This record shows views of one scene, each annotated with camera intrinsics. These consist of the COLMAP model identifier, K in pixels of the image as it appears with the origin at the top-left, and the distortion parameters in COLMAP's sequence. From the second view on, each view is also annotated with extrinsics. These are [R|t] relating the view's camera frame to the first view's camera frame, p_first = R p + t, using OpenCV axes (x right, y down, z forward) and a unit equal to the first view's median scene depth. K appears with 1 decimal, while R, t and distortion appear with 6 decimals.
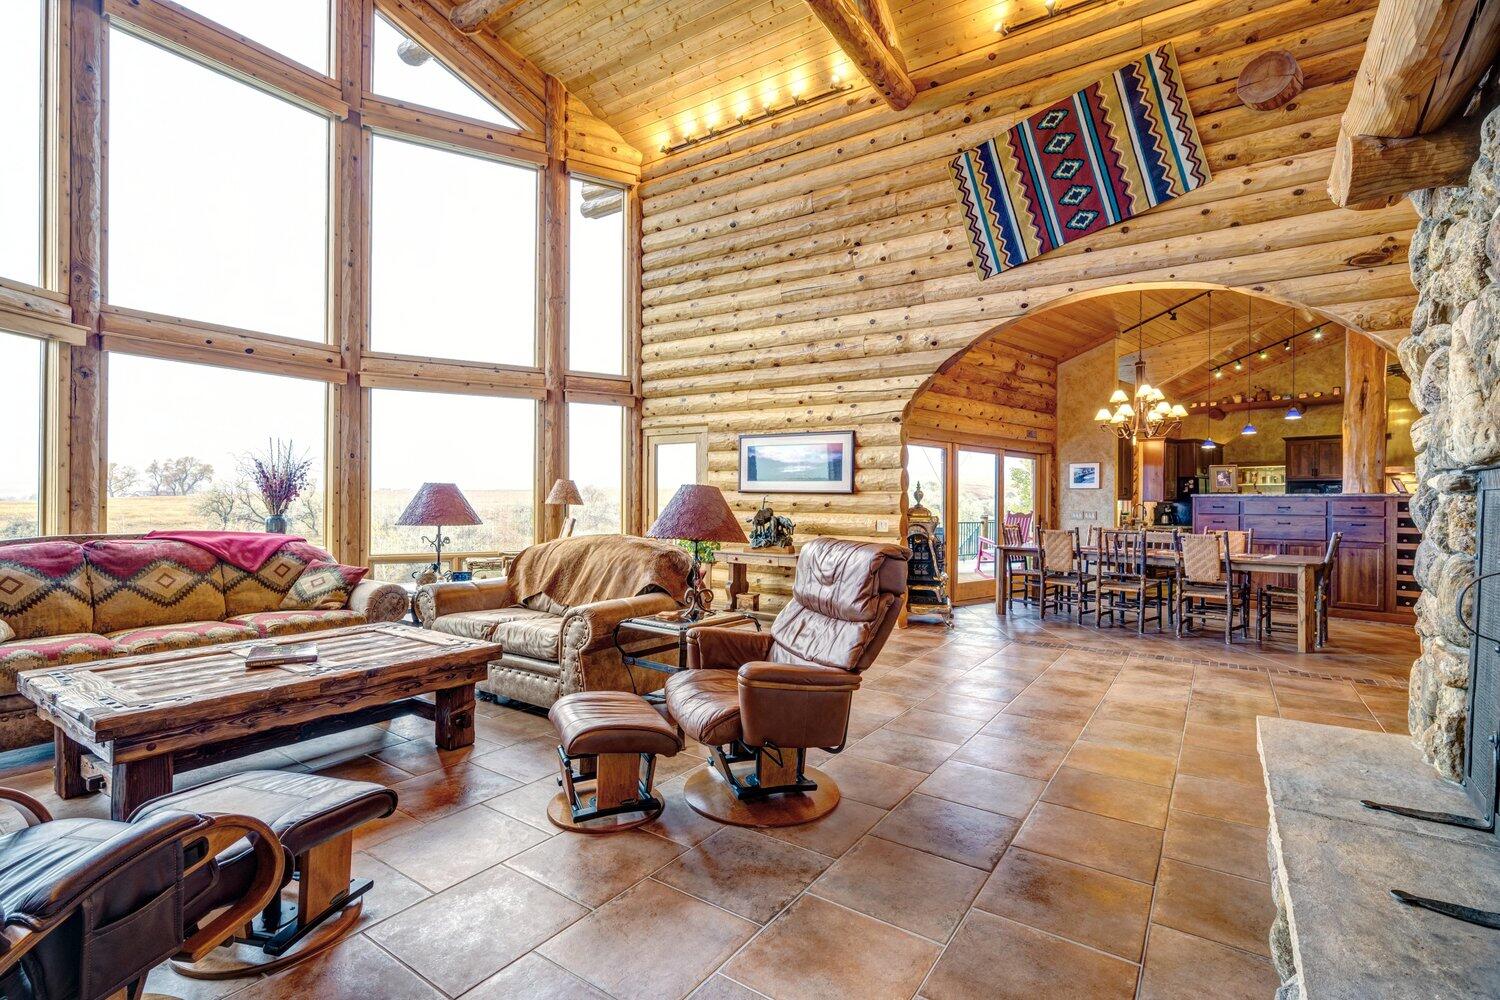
lens RADIAL K [[679.3, 0, 759.7], [0, 679.3, 503.6], [0, 0, 1]] dist [0.001331, -0.000538]
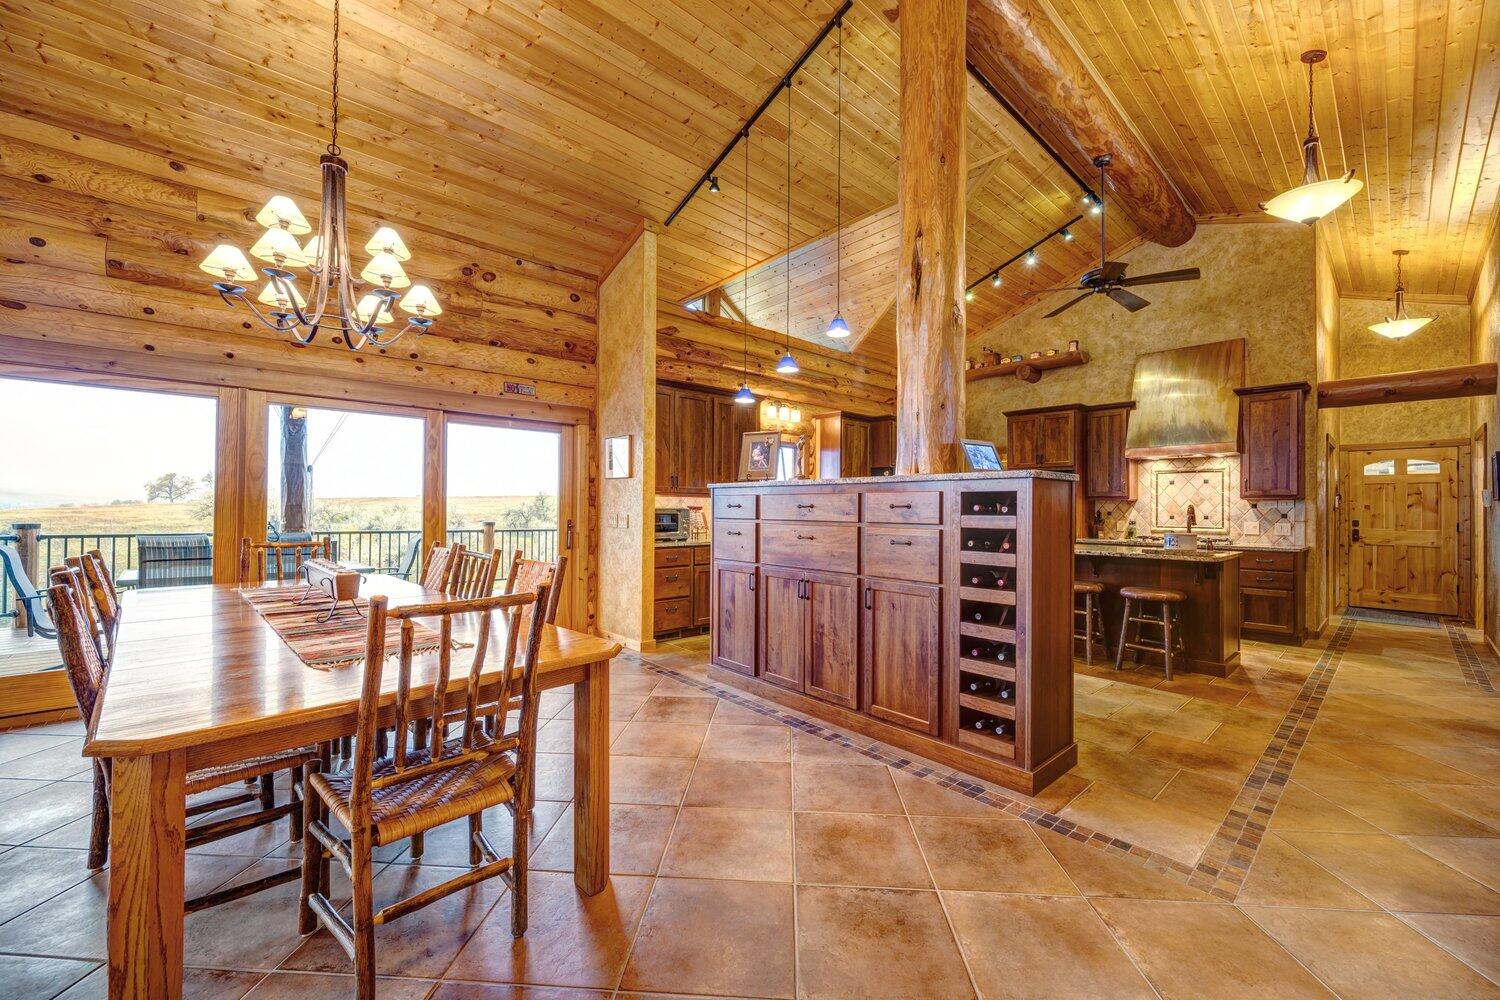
lens RADIAL K [[586.1, 0, 742.3], [0, 586.1, 501.4], [0, 0, 1]] dist [-0.002765, 0.000435]
pose [[0.999978, 0.000625, 0.006642, 0.672923], [-0.000541, 0.999920, -0.012644, 0.007064], [-0.006649, 0.012640, 0.999898, 0.526231]]
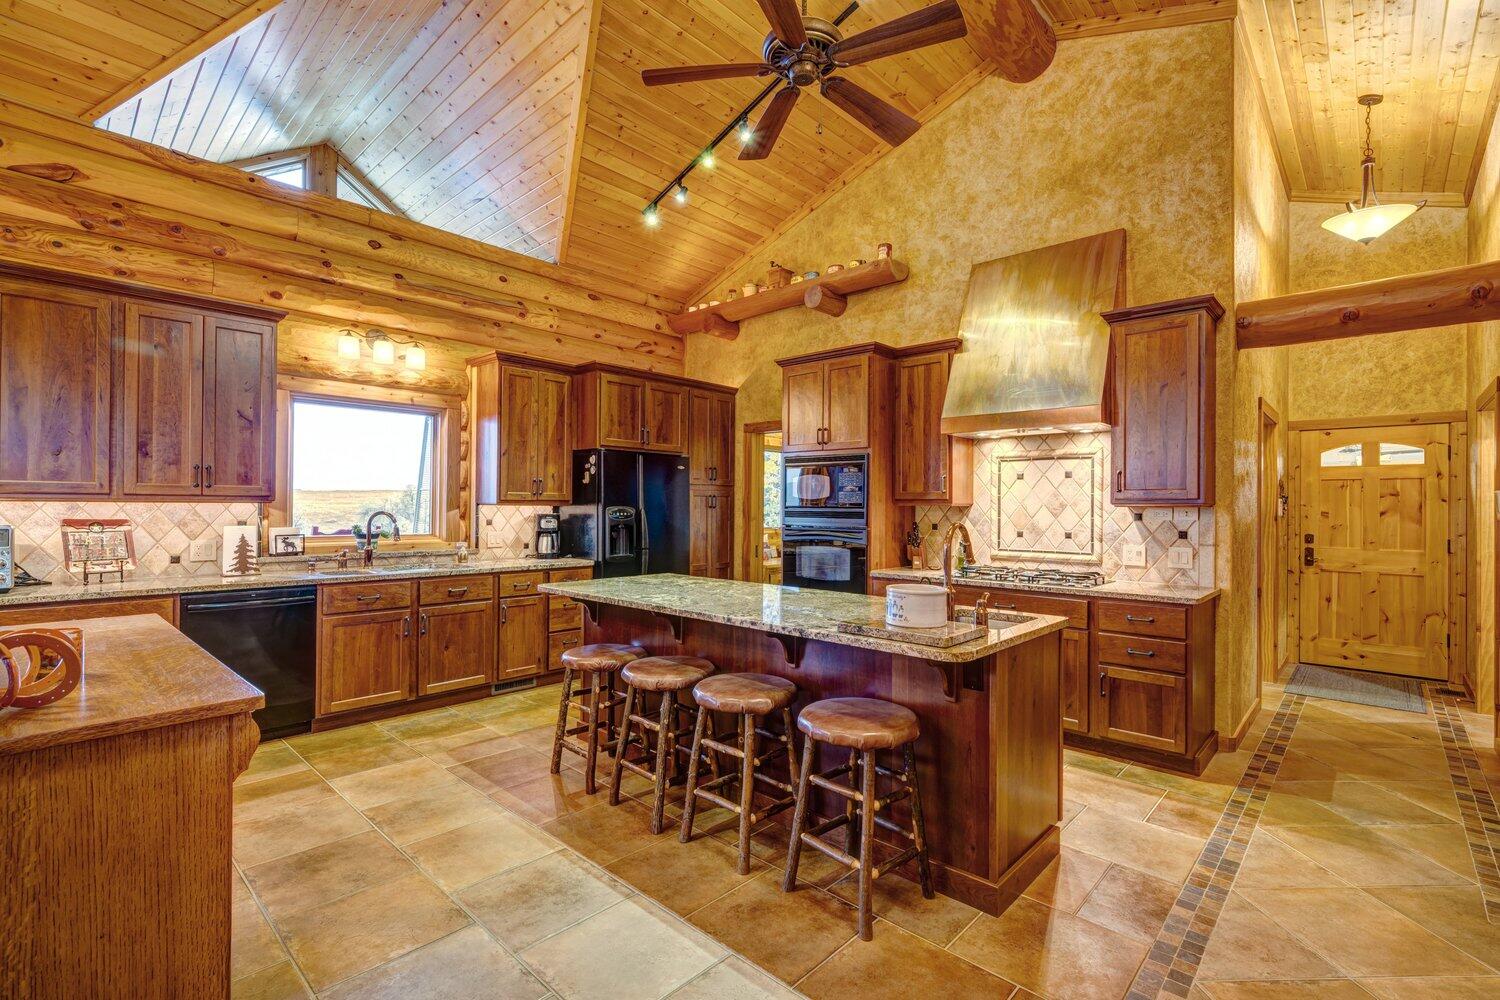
lens RADIAL K [[679.3, 0, 744.8], [0, 679.3, 499.6], [0, 0, 1]] dist [0.001331, -0.000538]
pose [[0.994786, 0.001656, 0.101972, 0.969497], [-0.000720, 0.999957, -0.009211, -0.004226], [-0.101983, 0.009090, 0.994745, 0.779284]]
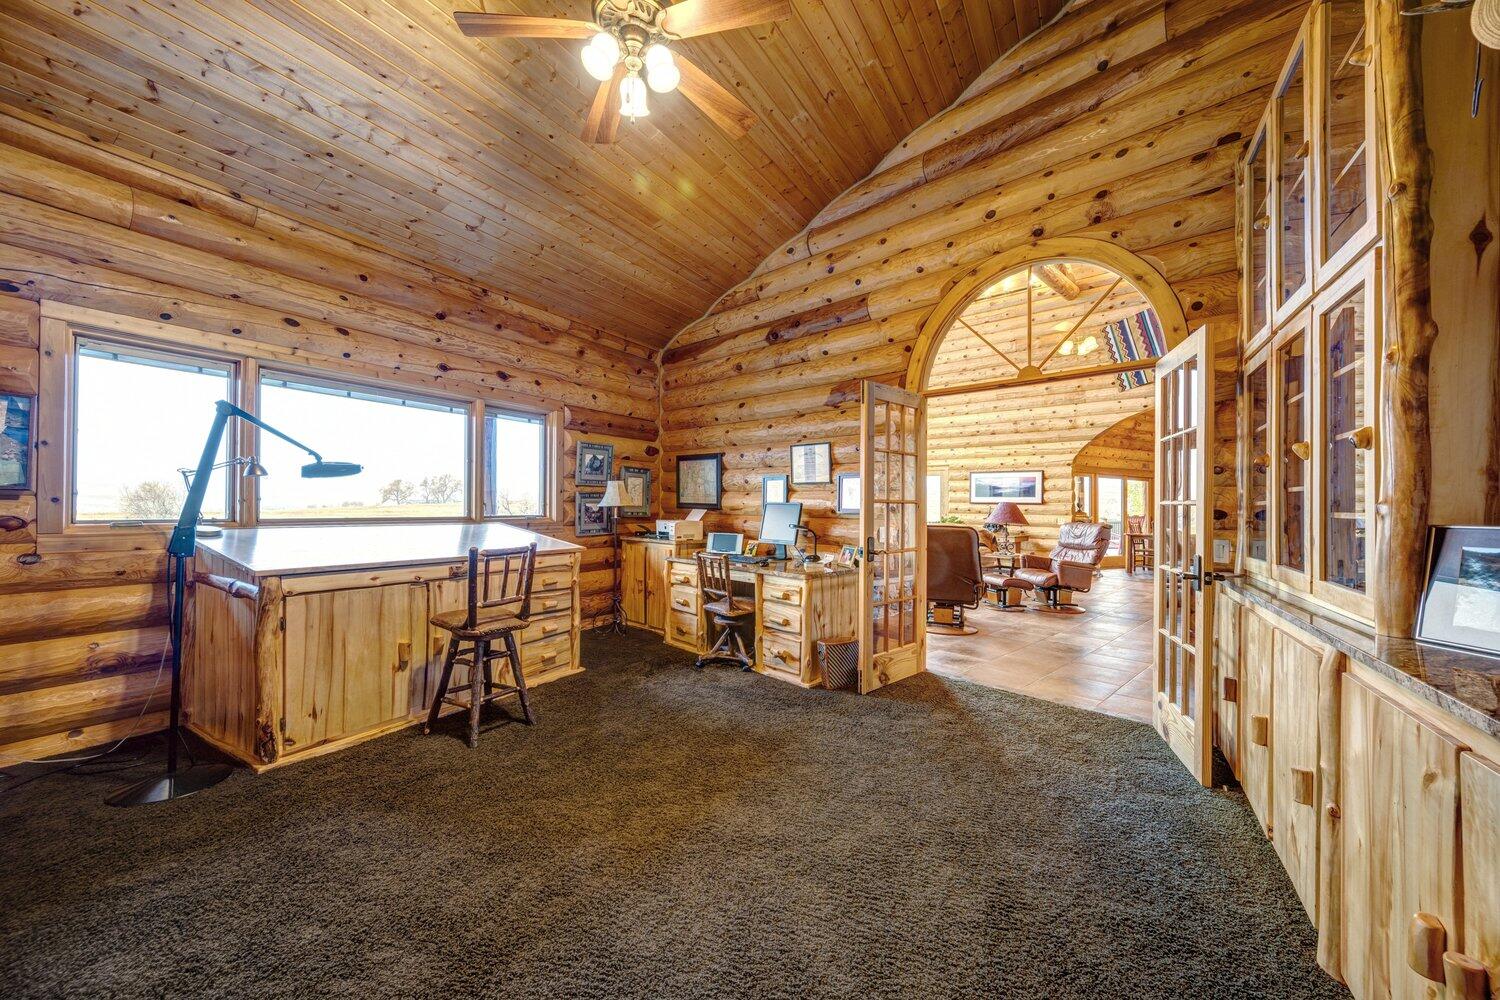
lens RADIAL K [[586.1, 0, 754.2], [0, 586.1, 503.2], [0, 0, 1]] dist [-0.002765, 0.000435]
pose [[0.981630, -0.002134, -0.190782, -0.315455], [0.000308, 0.999954, -0.009598, -0.002103], [0.190793, 0.009363, 0.981586, -0.688619]]
